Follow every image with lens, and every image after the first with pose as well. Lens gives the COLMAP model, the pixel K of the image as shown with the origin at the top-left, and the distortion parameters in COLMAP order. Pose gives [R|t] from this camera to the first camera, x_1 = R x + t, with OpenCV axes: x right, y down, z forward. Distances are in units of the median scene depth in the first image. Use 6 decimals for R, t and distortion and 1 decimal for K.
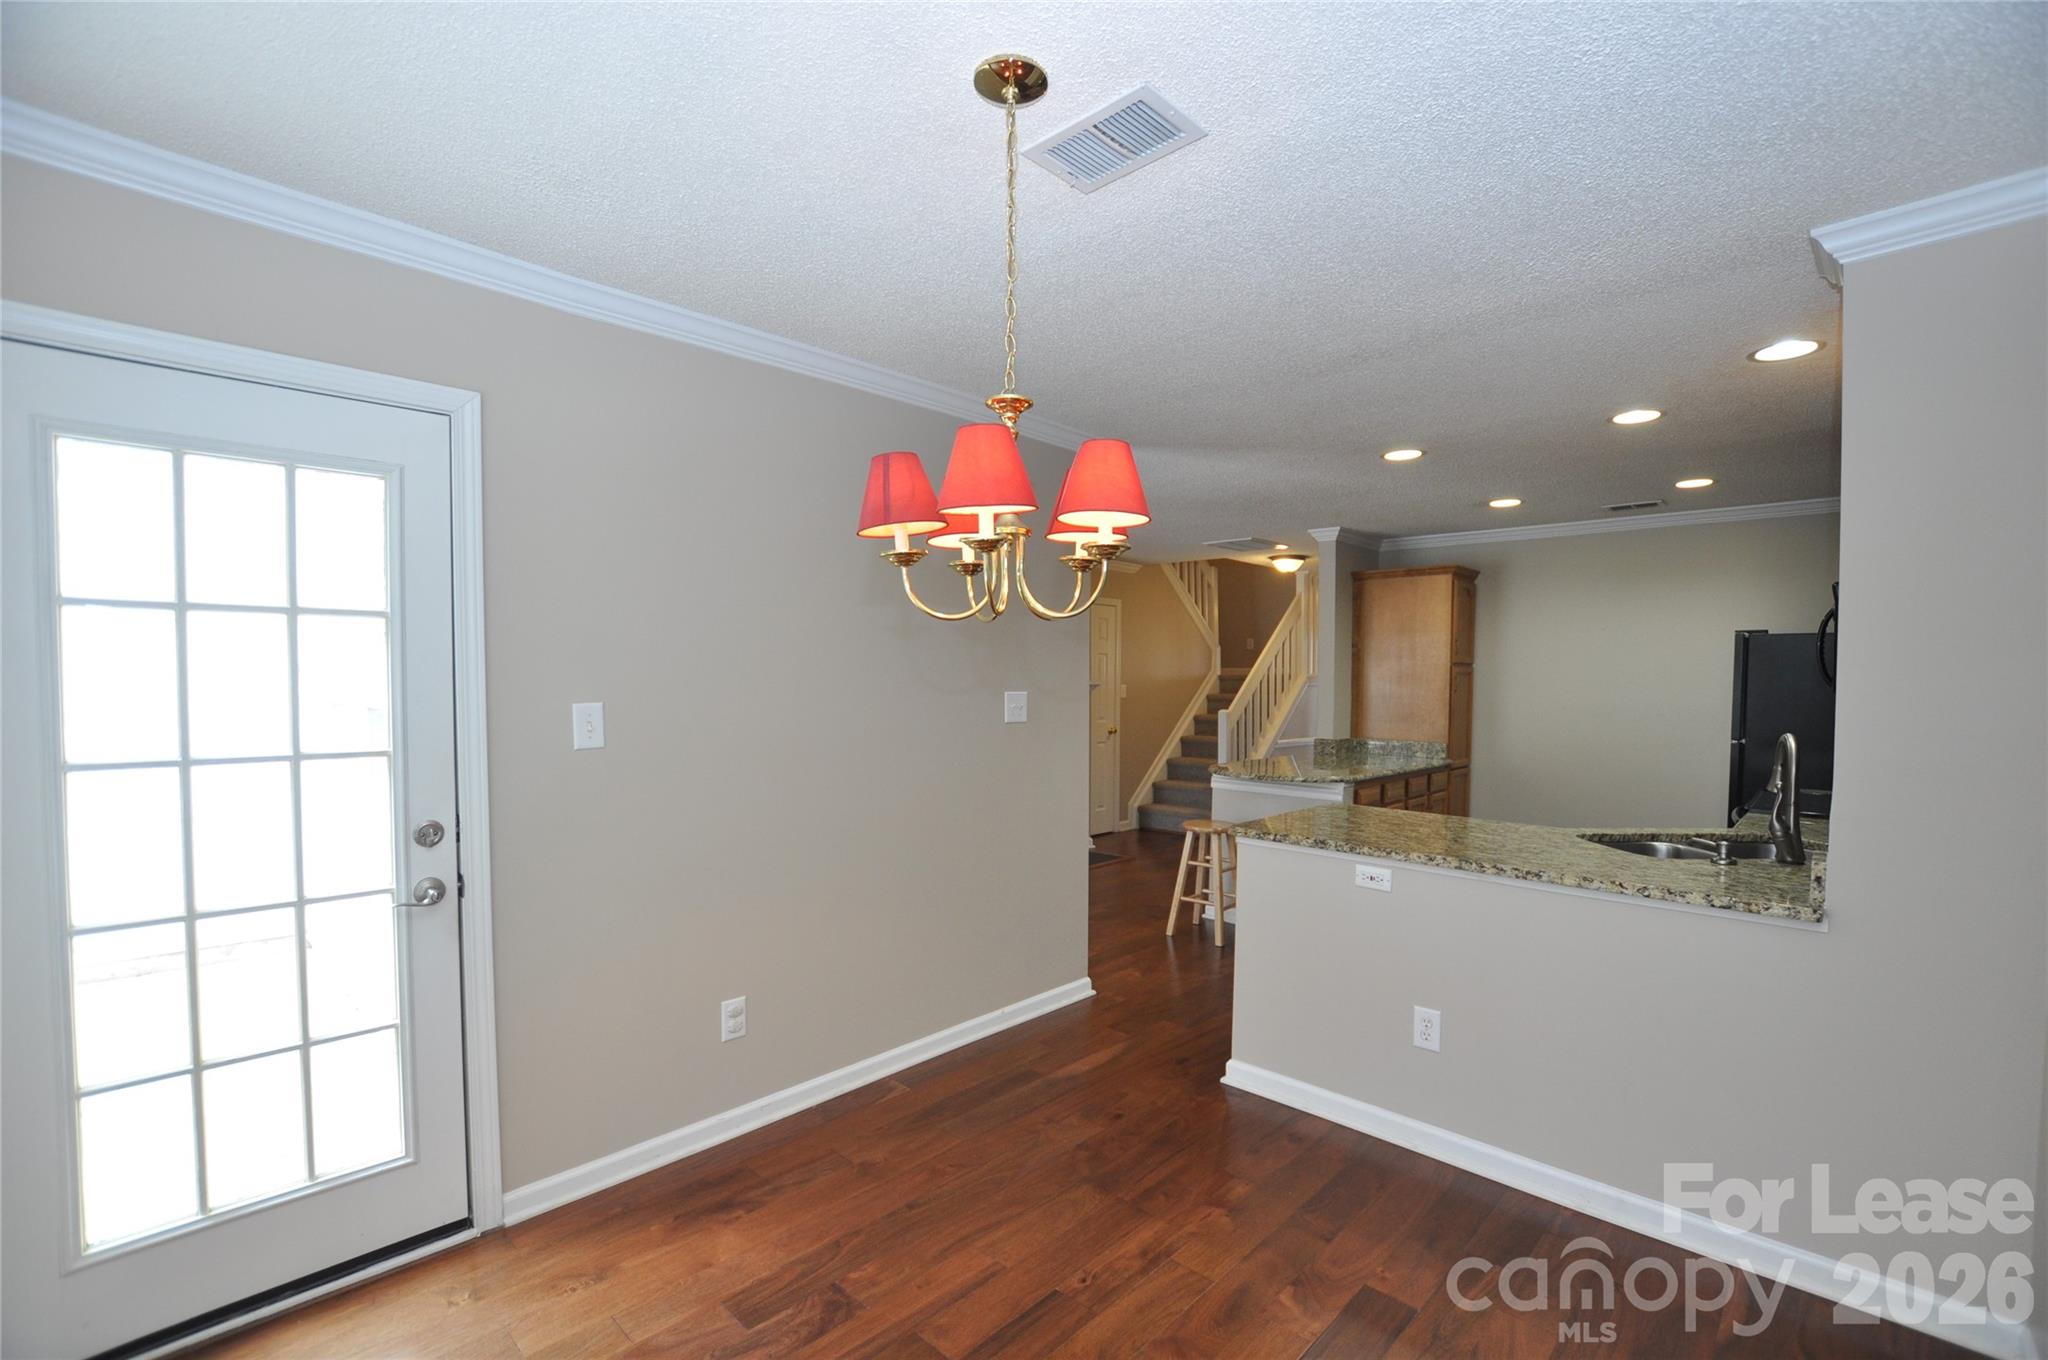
lens RADIAL K [[899.9, 0, 1023.7], [0, 899.9, 702.8], [0, 0, 1]] dist [-0.026486, 0.000114]
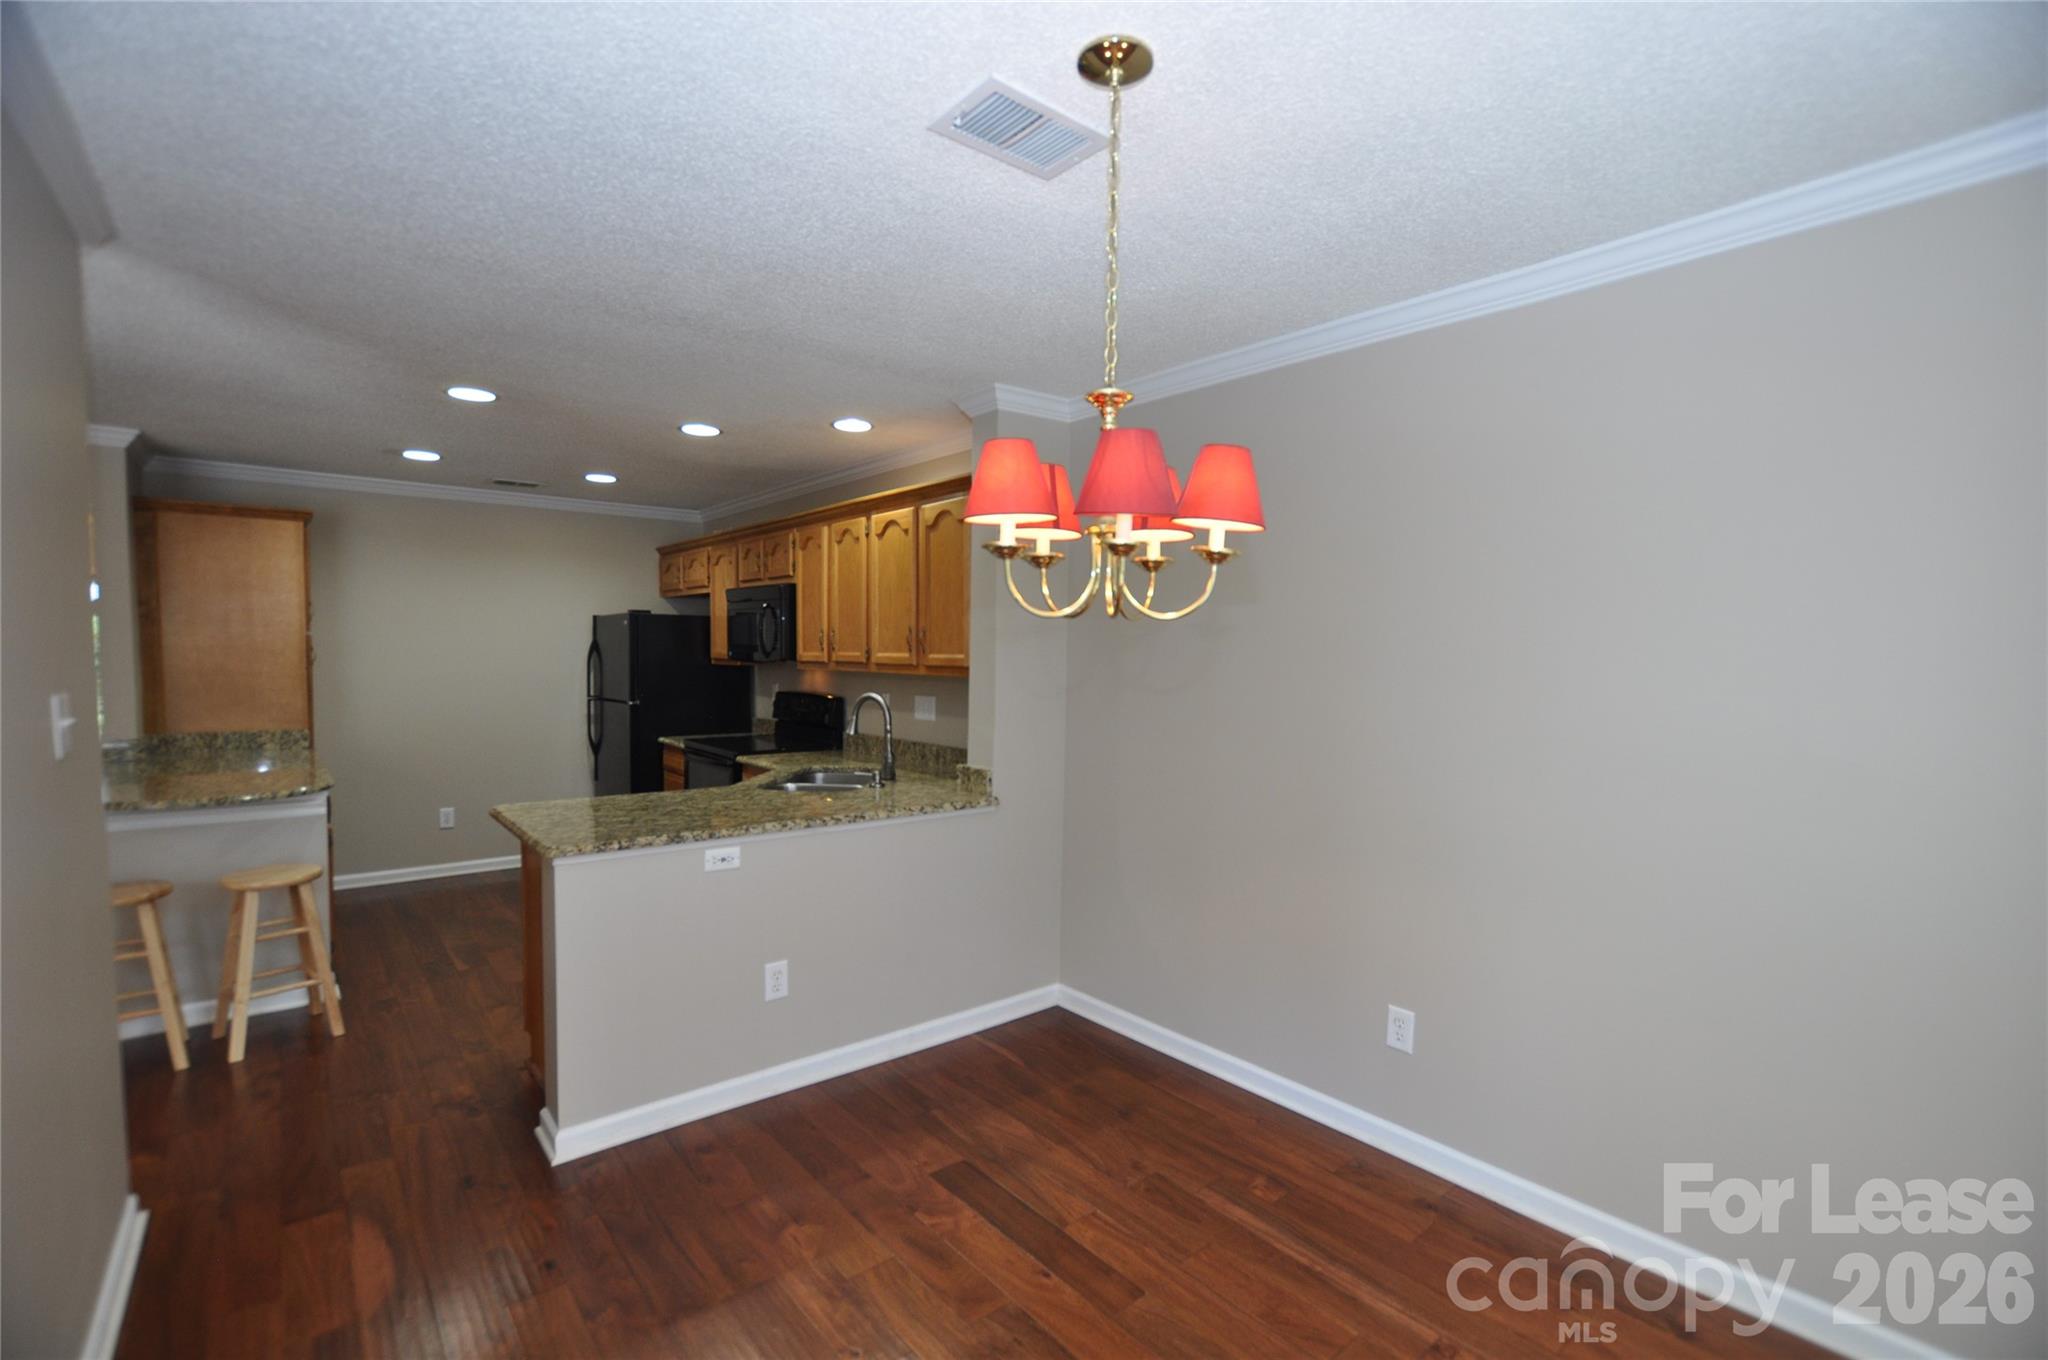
lens RADIAL K [[918.5, 0, 1024.9], [0, 918.5, 703.5], [0, 0, 1]] dist [-0.040749, 0.000233]
pose [[0.089596, -0.062759, 0.993999, -0.619998], [0.018367, 0.997947, 0.061352, -0.036312], [-0.995809, 0.012760, 0.090565, 0.605504]]
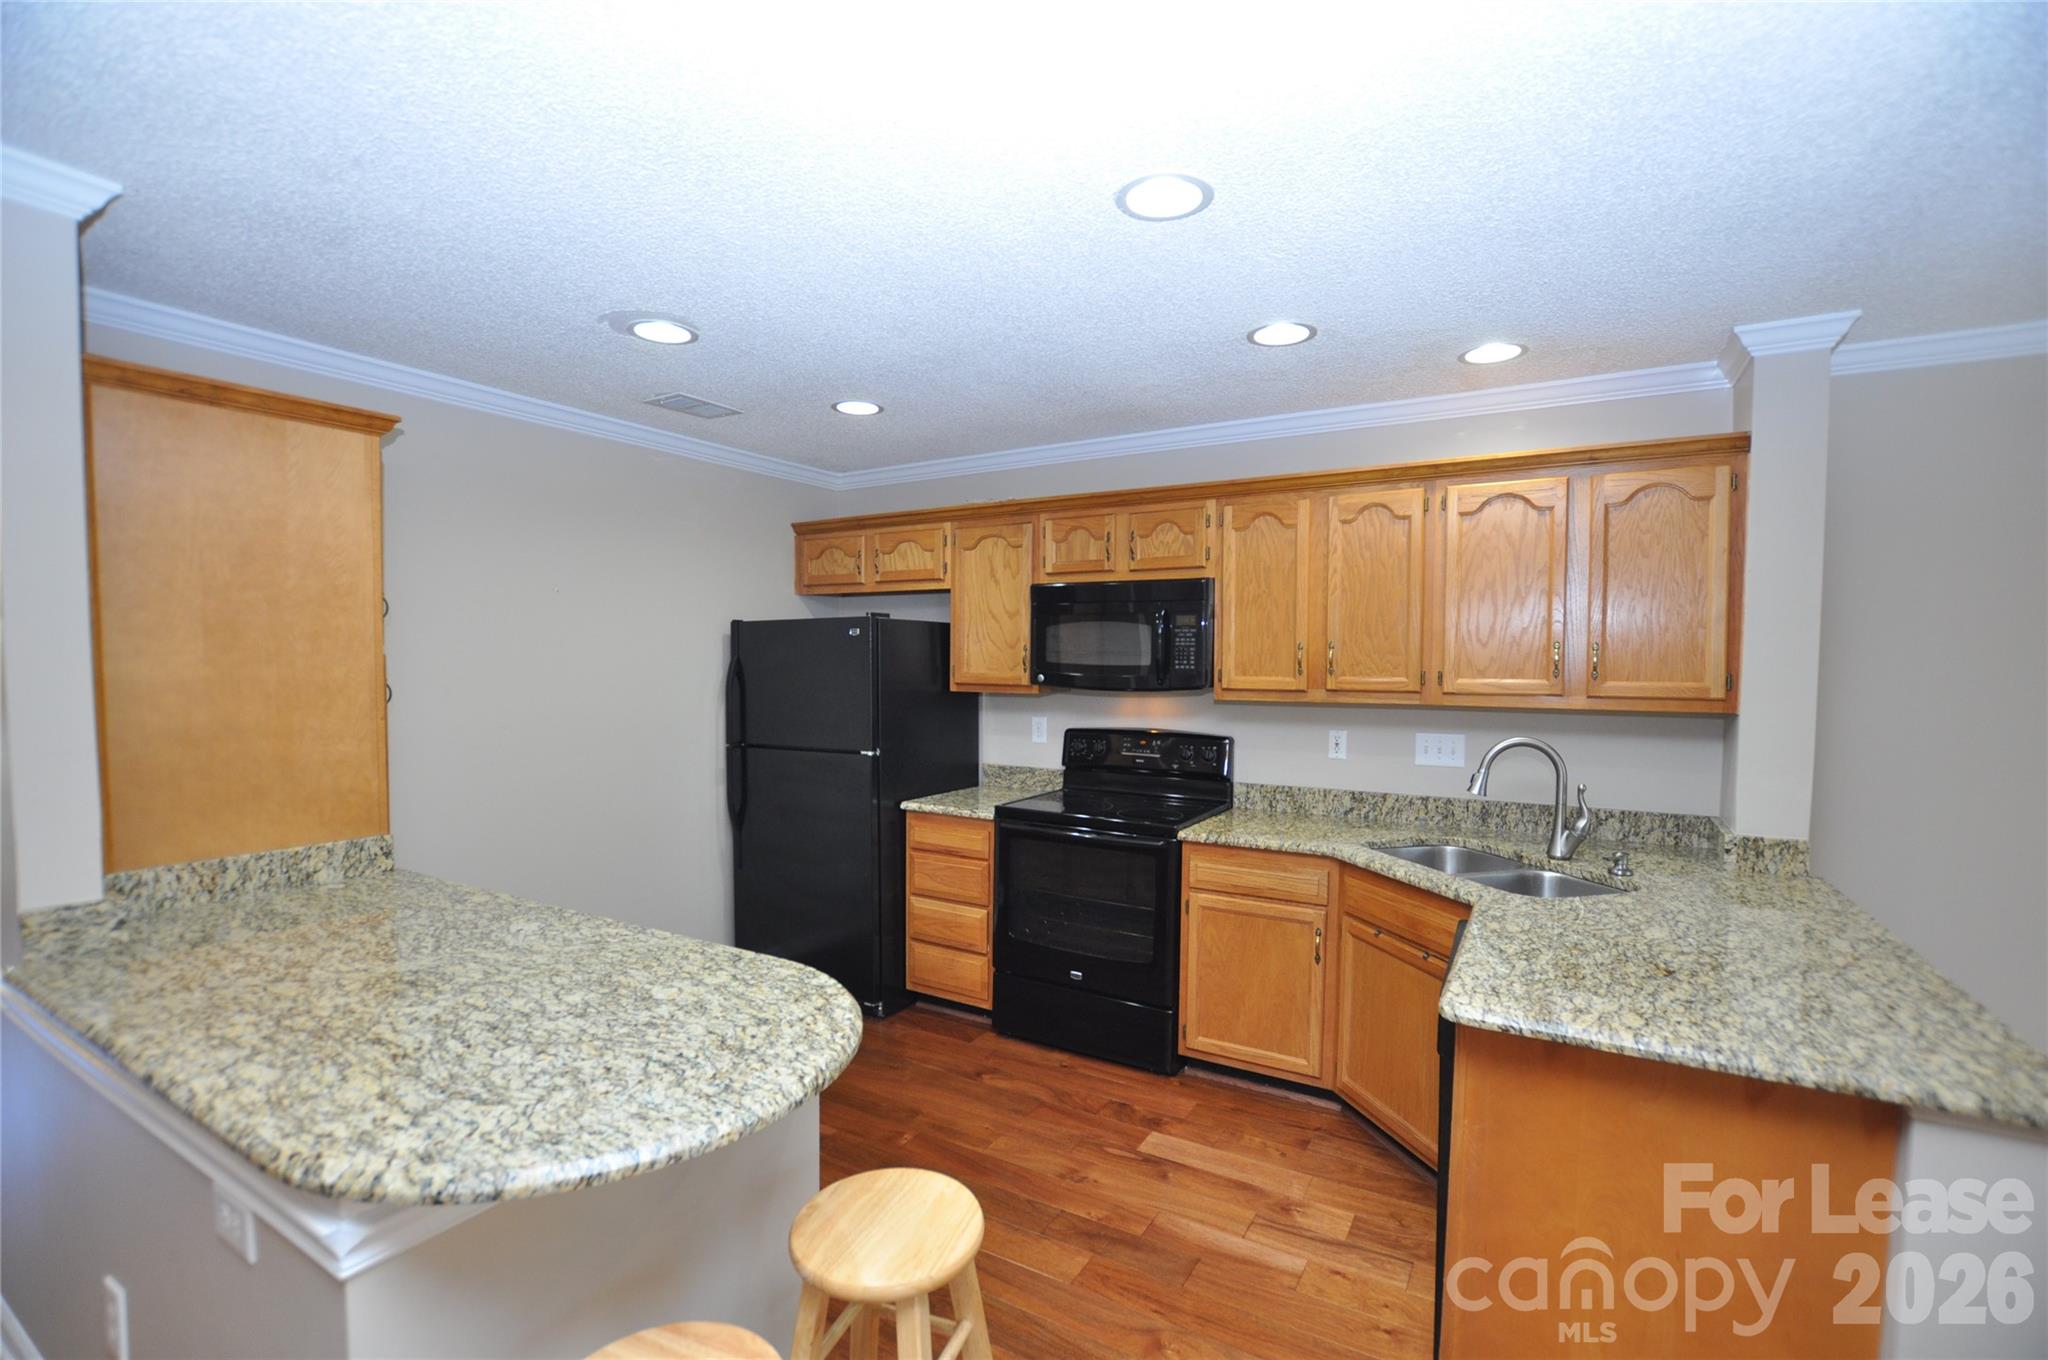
lens RADIAL K [[918.5, 0, 1024.9], [0, 918.5, 703.5], [0, 0, 1]] dist [-0.040749, 0.000233]
pose [[-0.237987, -0.054081, 0.969762, -0.024378], [0.022275, 0.997882, 0.061116, -0.081214], [-0.971013, 0.036146, -0.236278, 1.786335]]
